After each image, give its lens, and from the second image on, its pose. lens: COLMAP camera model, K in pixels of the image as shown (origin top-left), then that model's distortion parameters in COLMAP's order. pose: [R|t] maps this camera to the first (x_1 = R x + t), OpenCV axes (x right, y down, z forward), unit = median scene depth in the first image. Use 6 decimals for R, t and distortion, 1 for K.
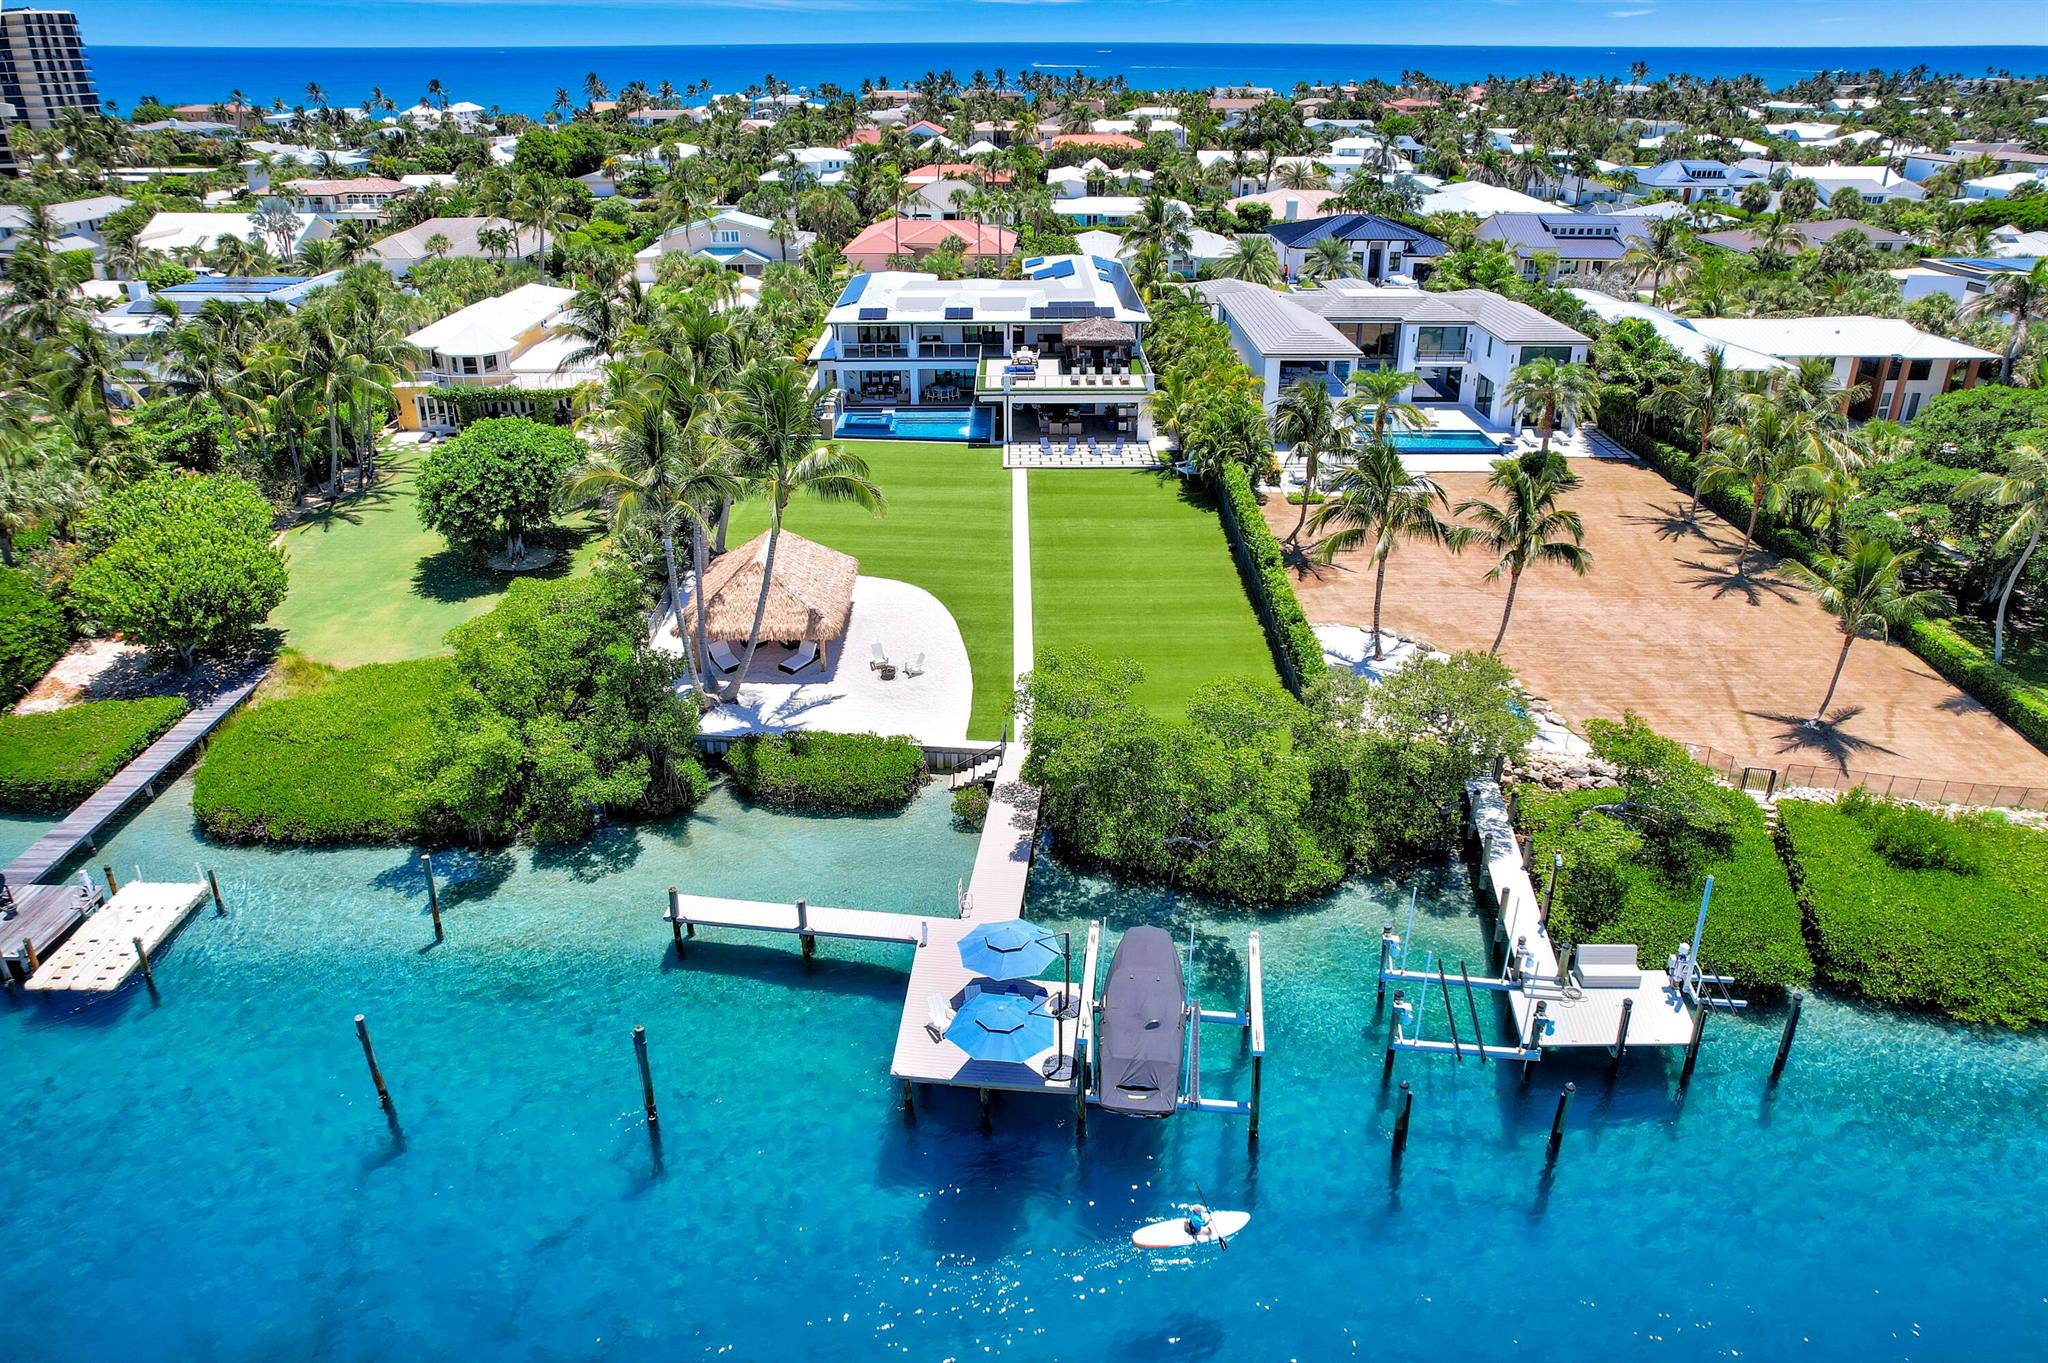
lens RADIAL K [[1326.4, 0, 1033.7], [0, 1326.4, 617.5], [0, 0, 1]] dist [-0.030234, 0.002208]
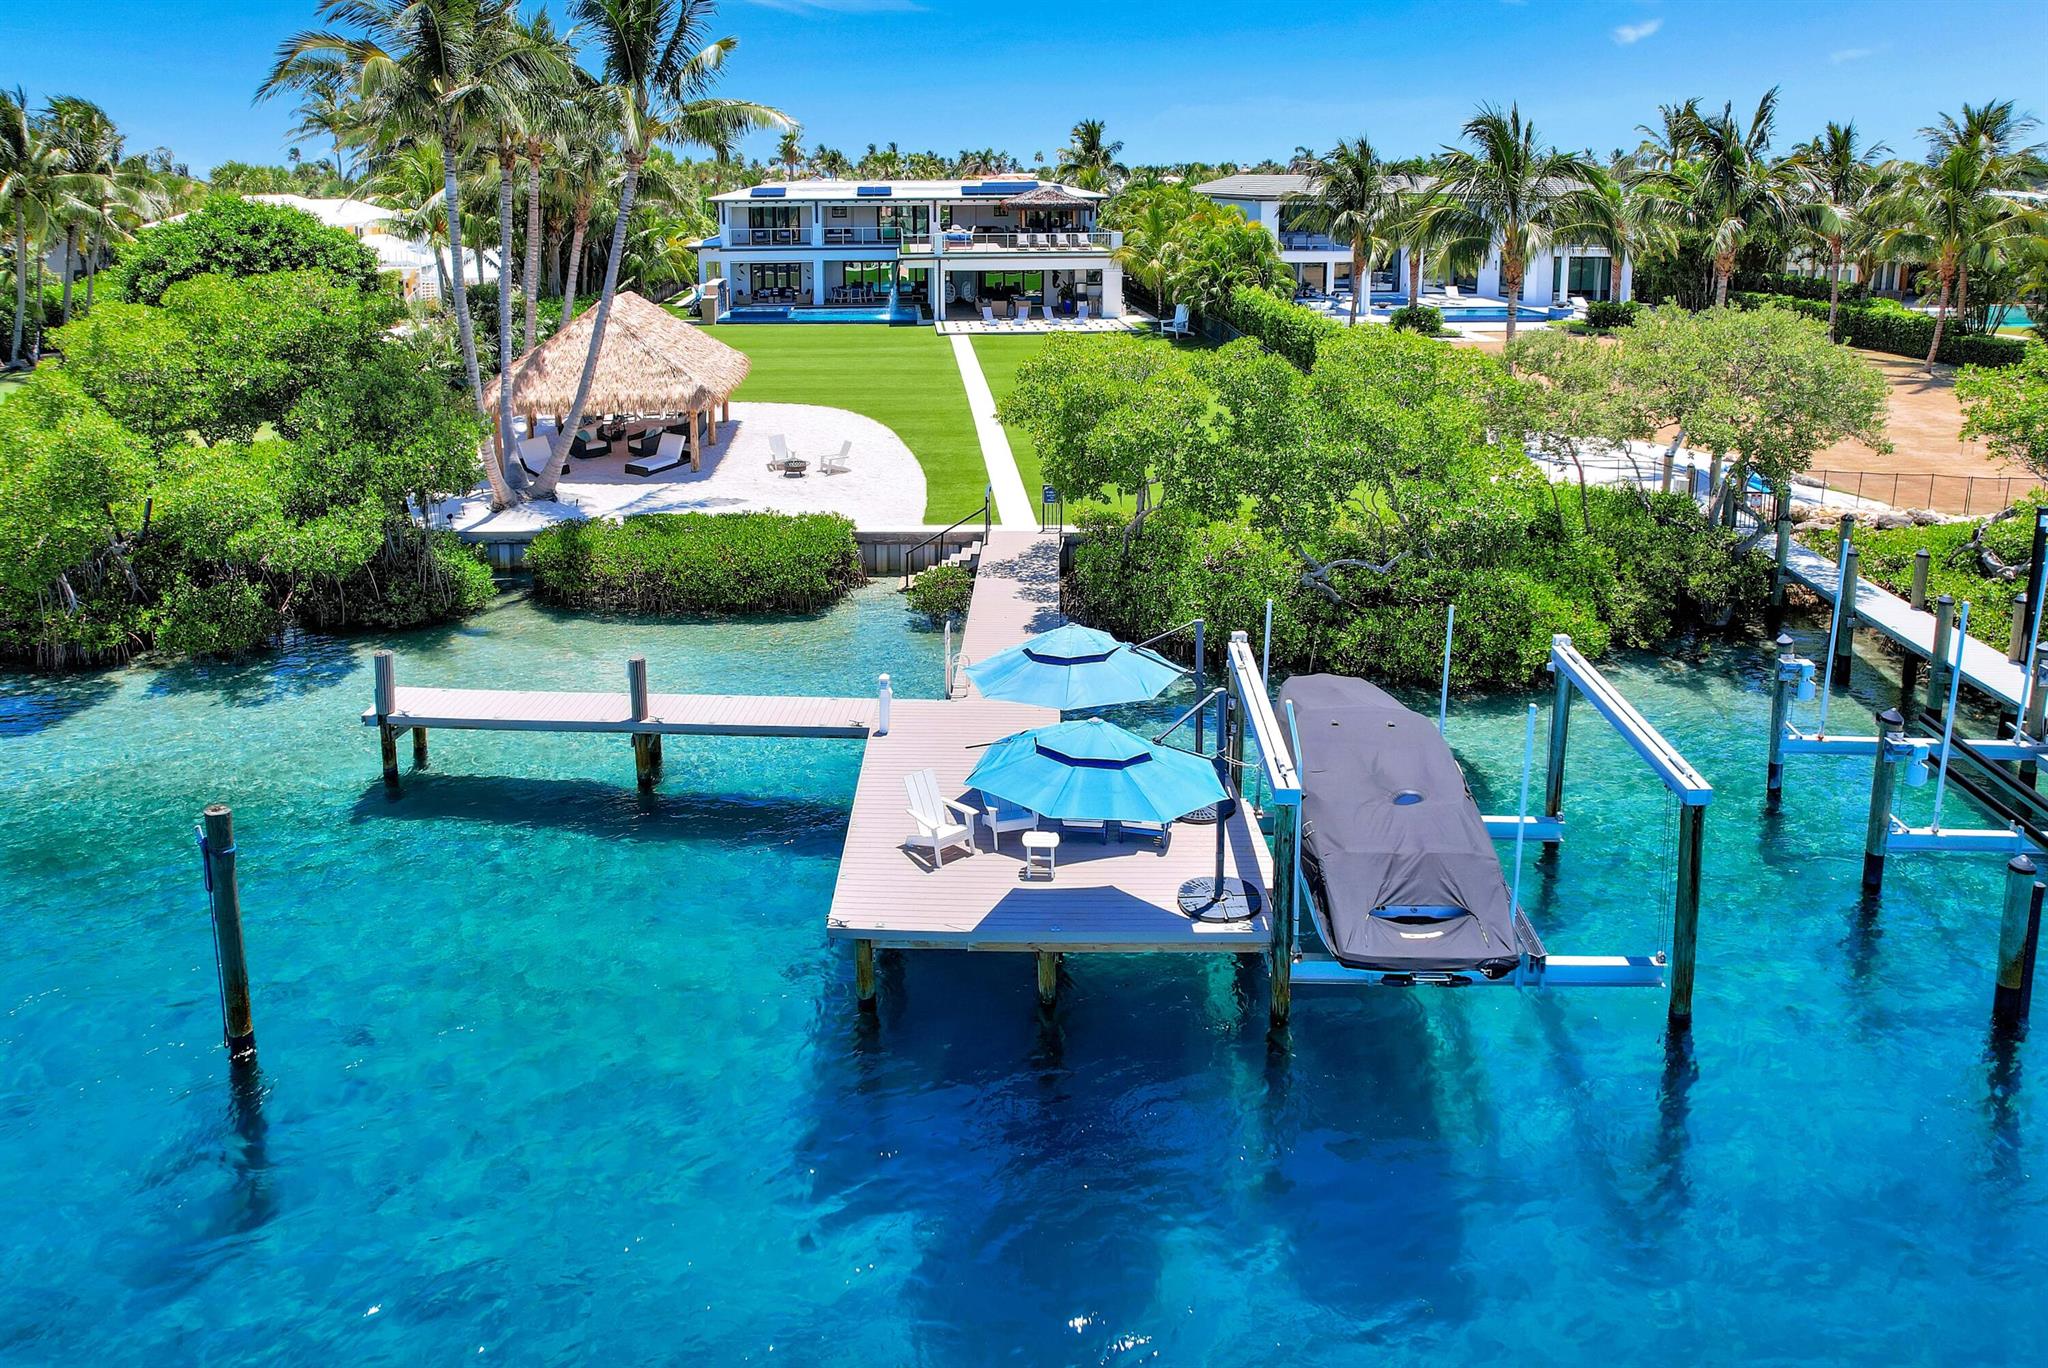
lens RADIAL K [[1373.8, 0, 1020.0], [0, 1373.8, 445.0], [0, 0, 1]] dist [-0.046295, 0.024956]
pose [[0.997350, -0.017937, 0.070509, -0.051534], [0.033079, 0.974967, -0.219877, 0.201633], [-0.064800, 0.221626, 0.972976, 0.368031]]
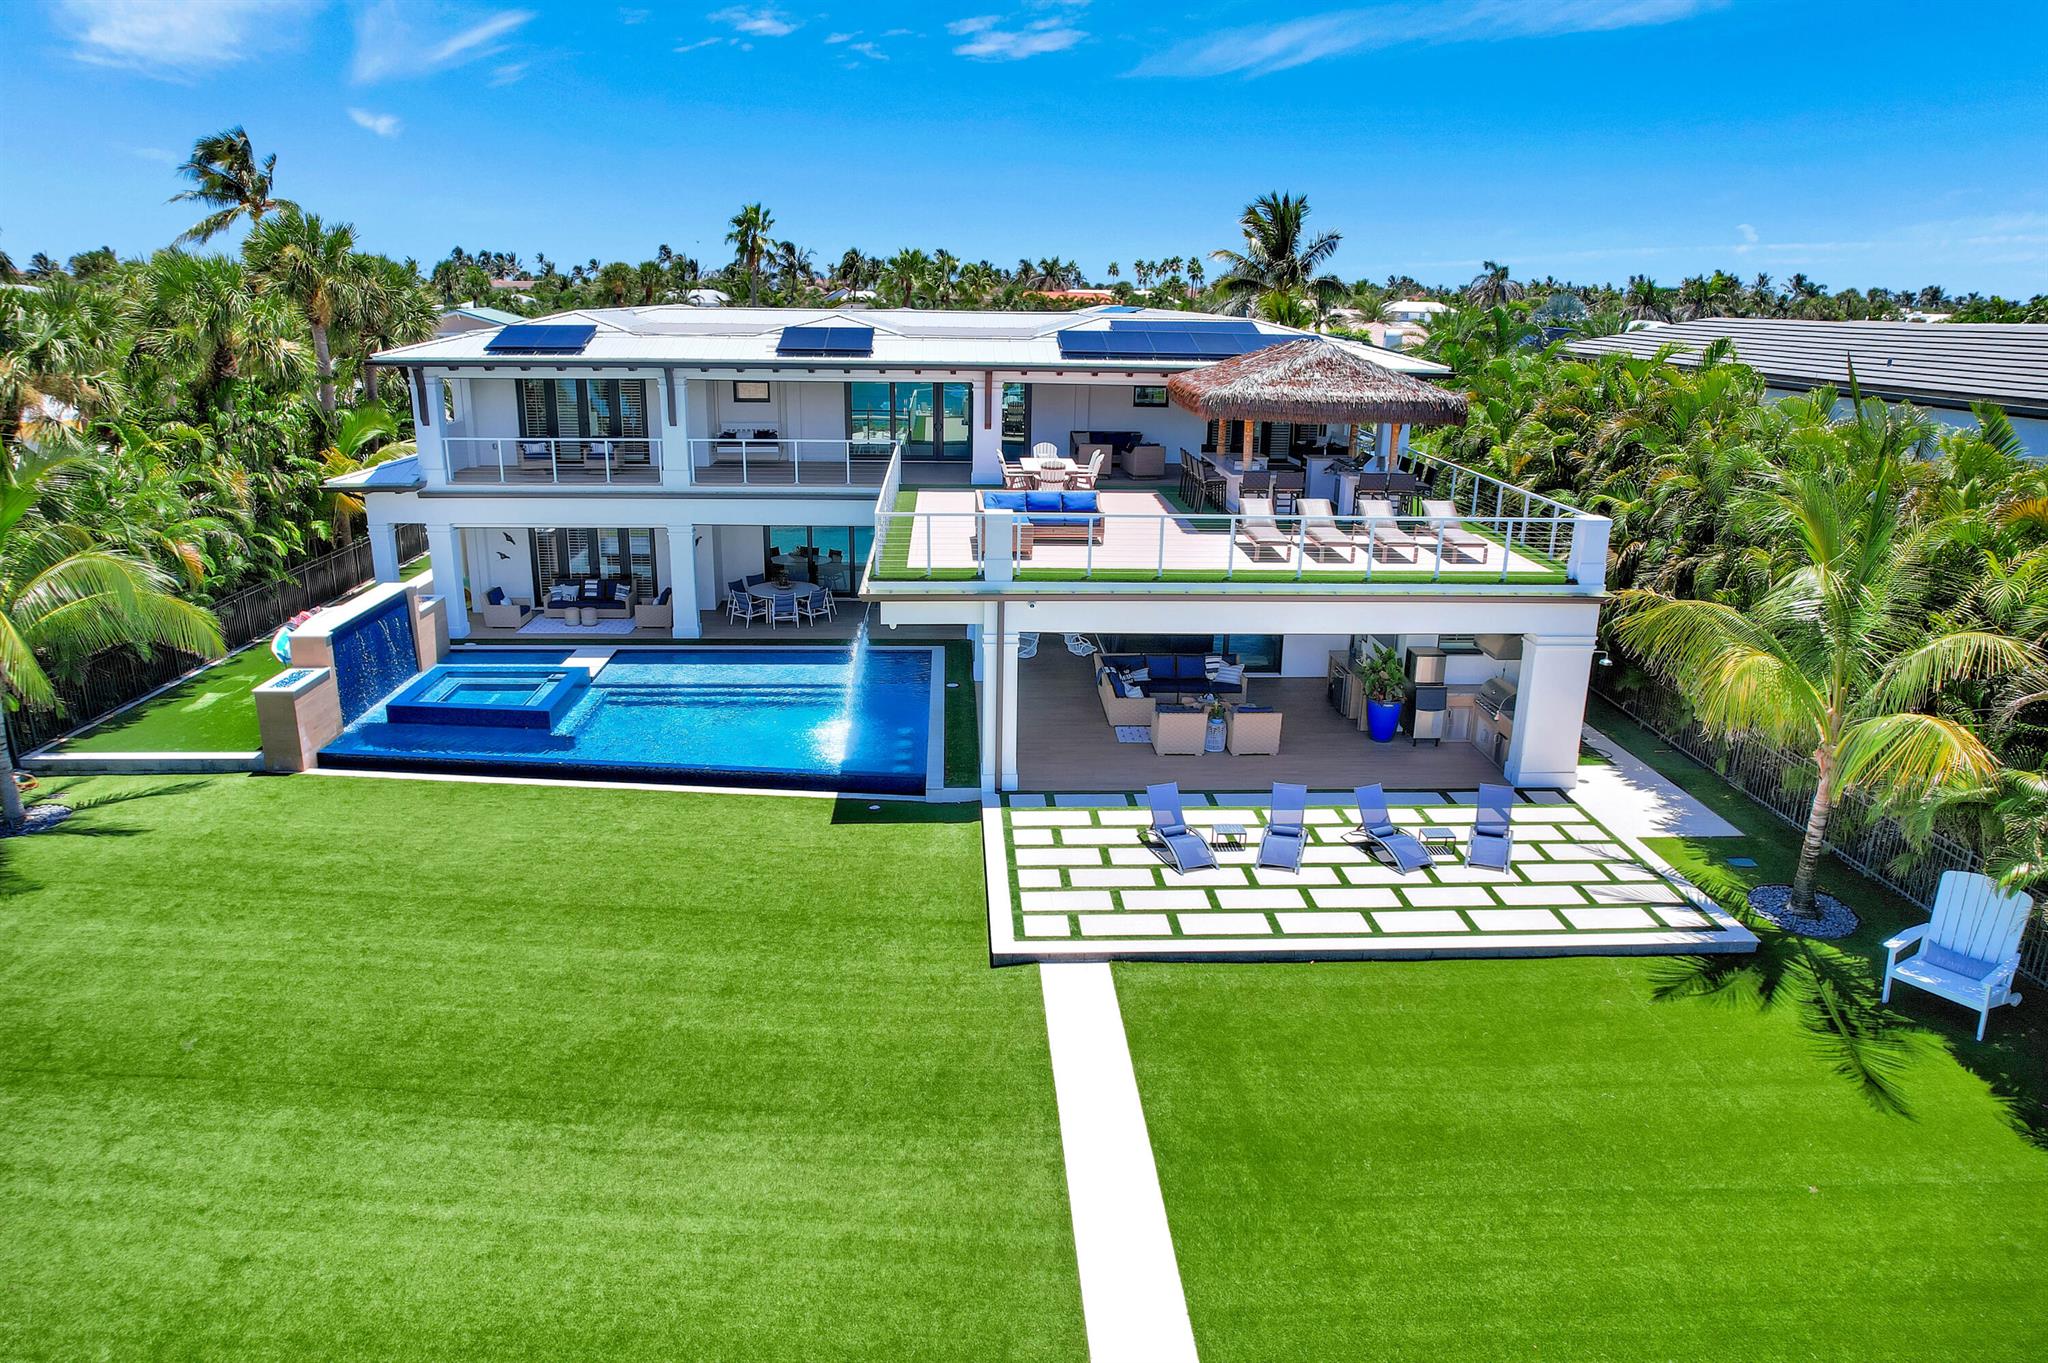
lens RADIAL K [[1326.8, 0, 1023.5], [0, 1326.8, 694.3], [0, 0, 1]] dist [-0.055748, 0.037340]
pose [[0.998961, 0.002705, 0.045493, -0.043601], [0.002655, 0.993087, -0.117354, -0.203703], [-0.045496, 0.117353, 0.992048, 1.266459]]
